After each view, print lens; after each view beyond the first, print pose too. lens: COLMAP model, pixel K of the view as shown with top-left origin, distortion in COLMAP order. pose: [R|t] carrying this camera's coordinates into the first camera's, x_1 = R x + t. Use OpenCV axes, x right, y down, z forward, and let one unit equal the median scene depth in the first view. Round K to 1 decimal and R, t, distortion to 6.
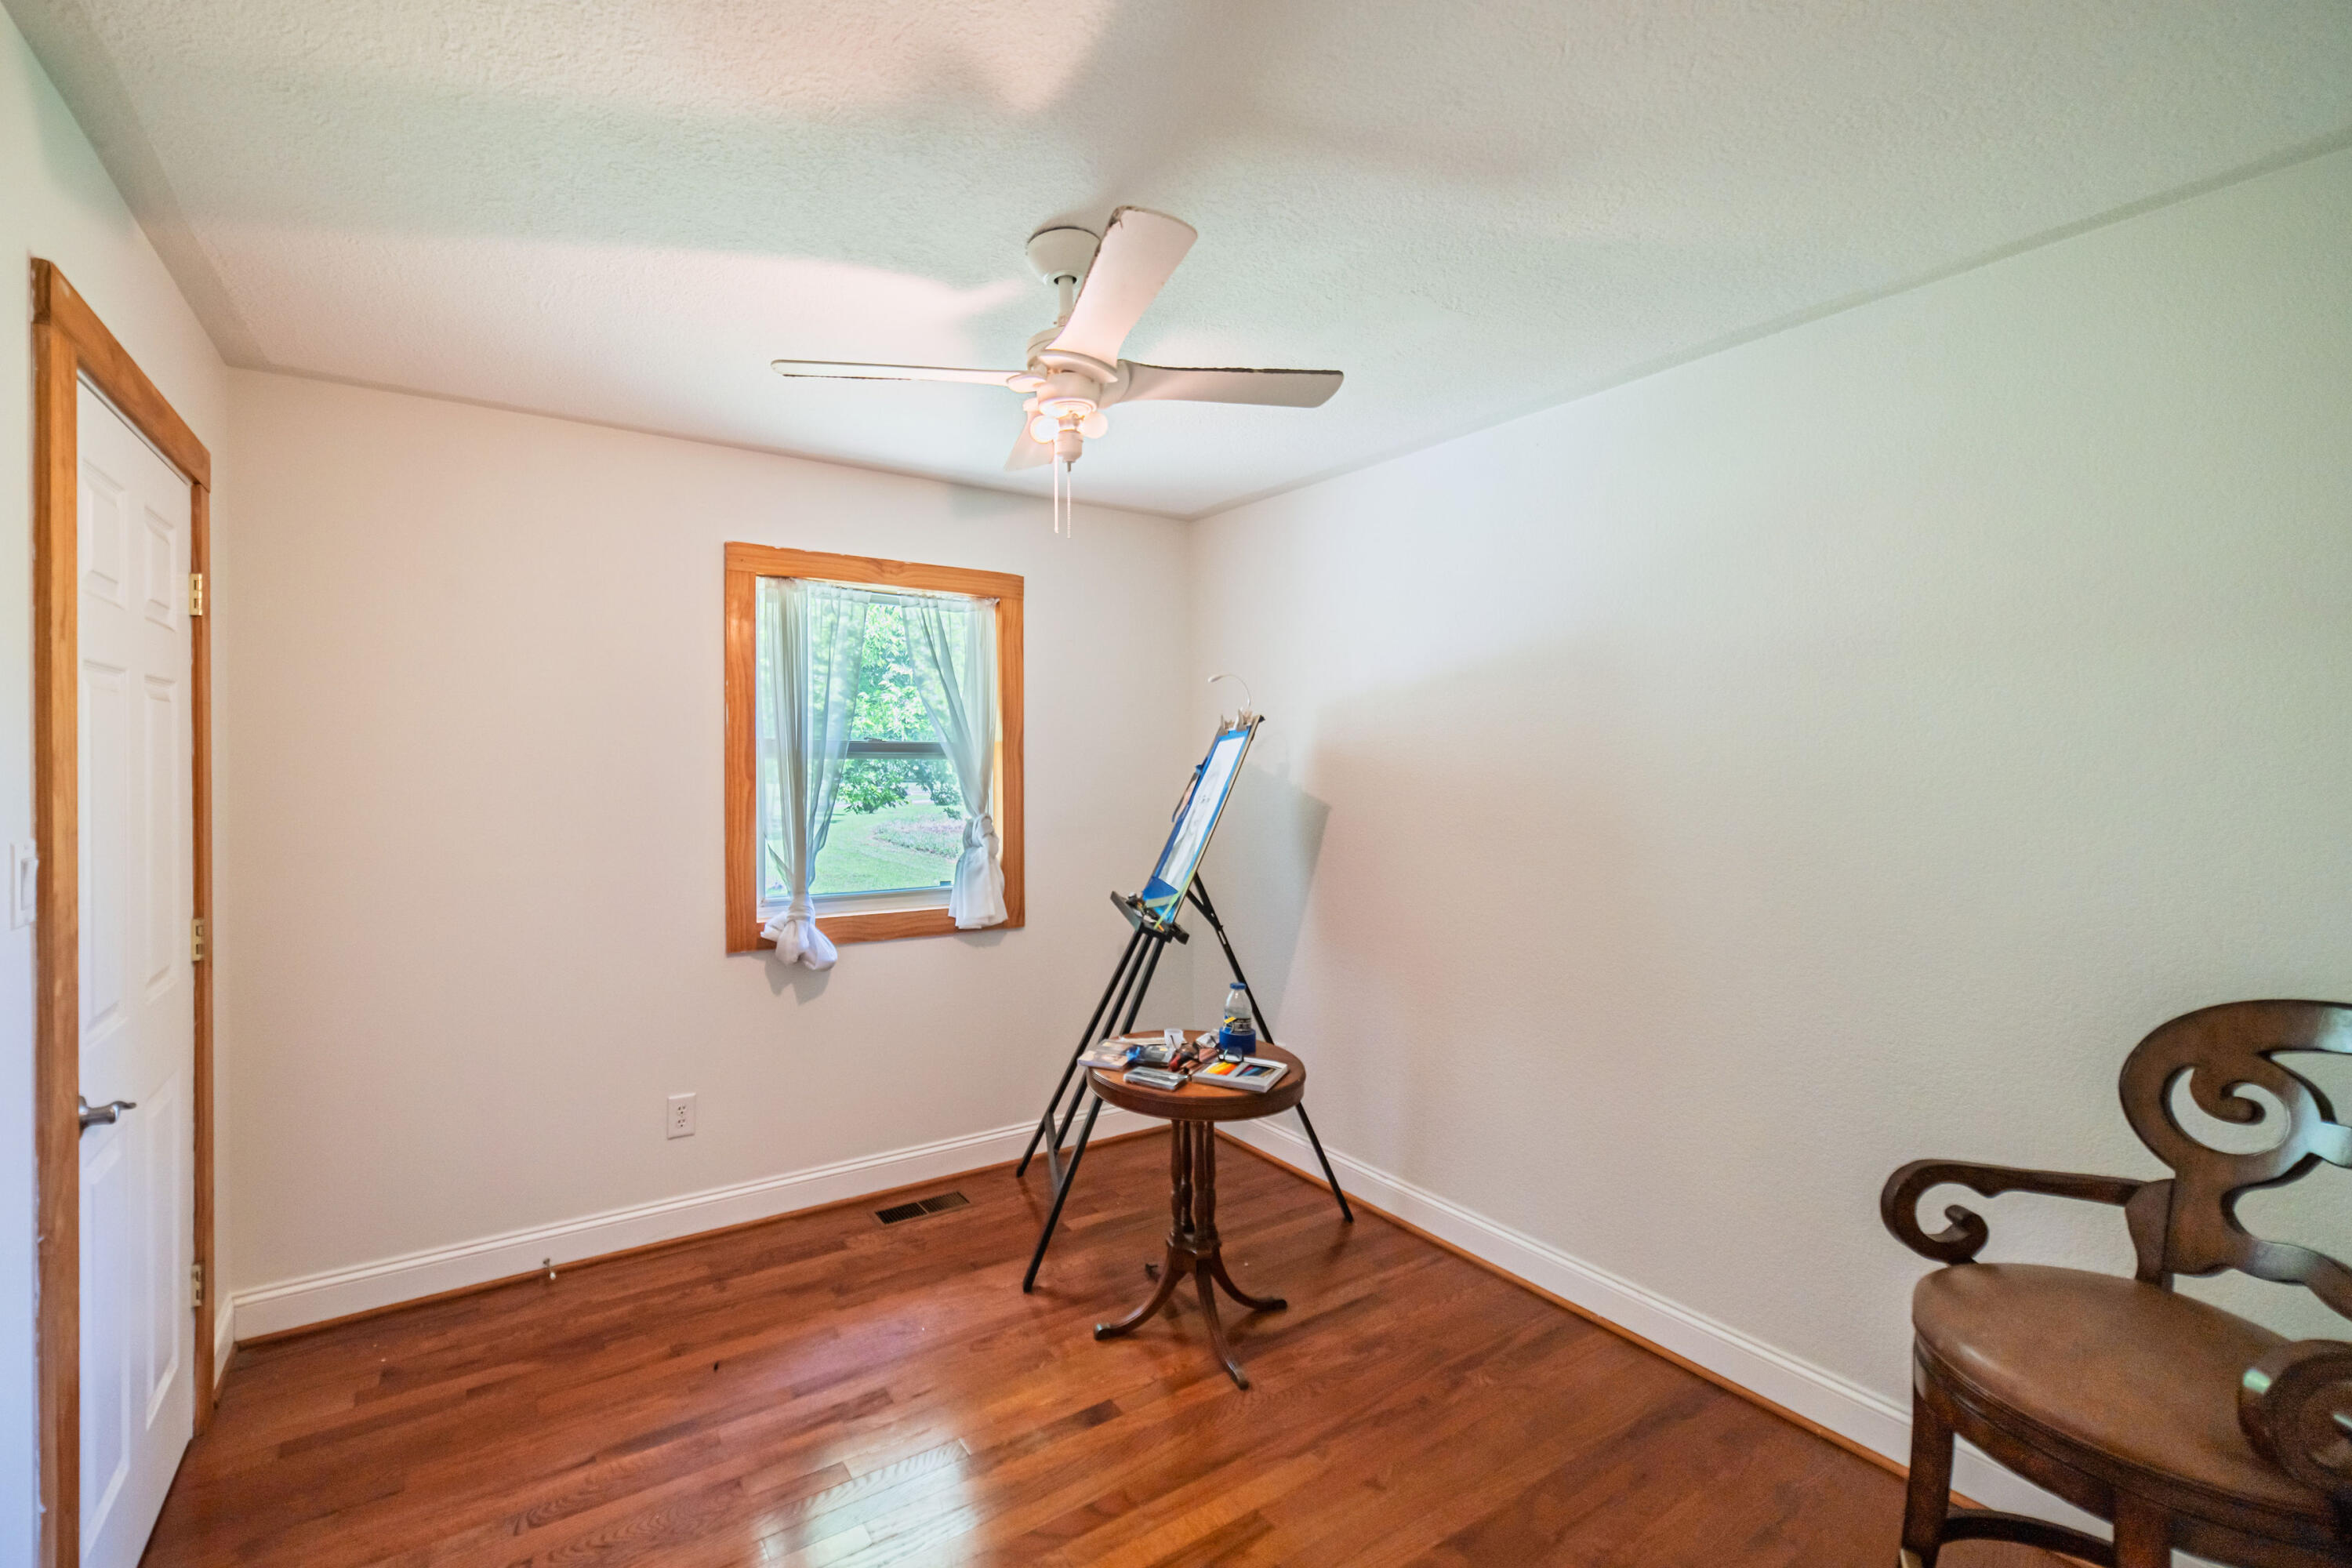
lens RADIAL K [[944.8, 0, 1176.7], [0, 944.8, 771.2], [0, 0, 1]] dist [0.009463, 0.000051]
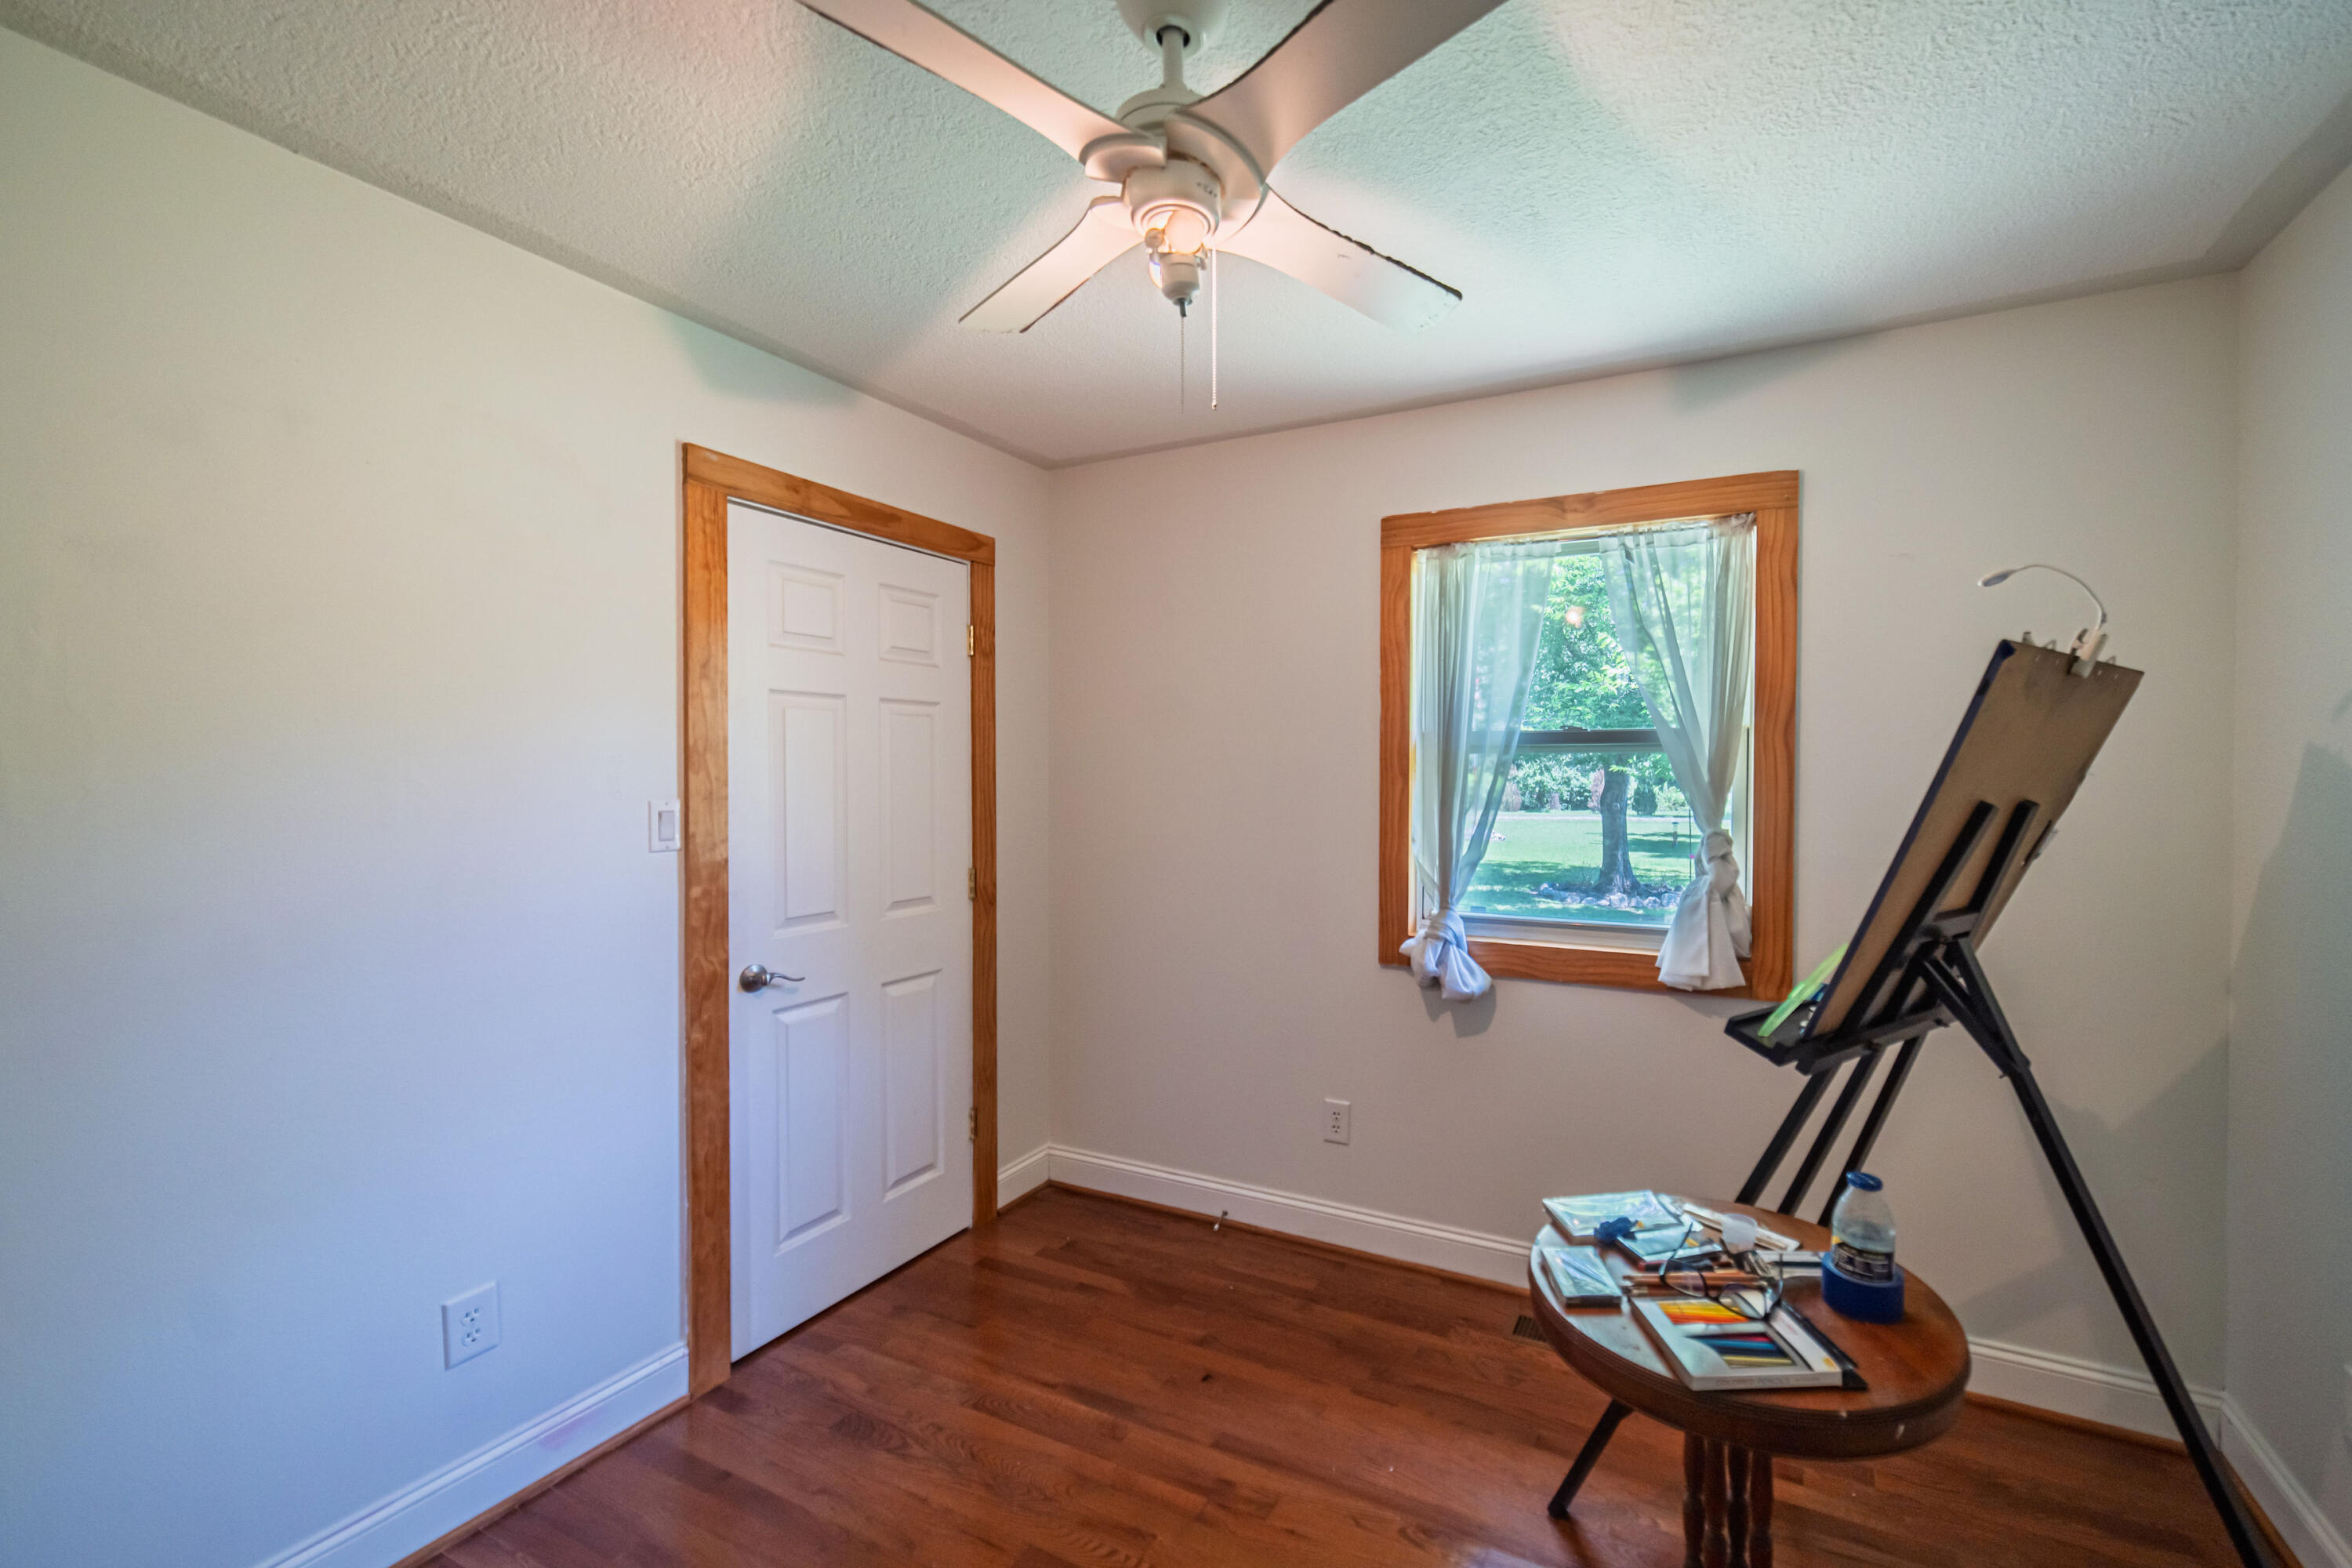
lens RADIAL K [[1016.9, 0, 1181.3], [0, 1016.9, 793.5], [0, 0, 1]] dist [-0.000326, 0.000035]
pose [[0.499252, 0.017517, -0.866280, 0.324633], [-0.003937, 0.999831, 0.017948, 0.009501], [0.866448, -0.005551, 0.499236, 0.375449]]
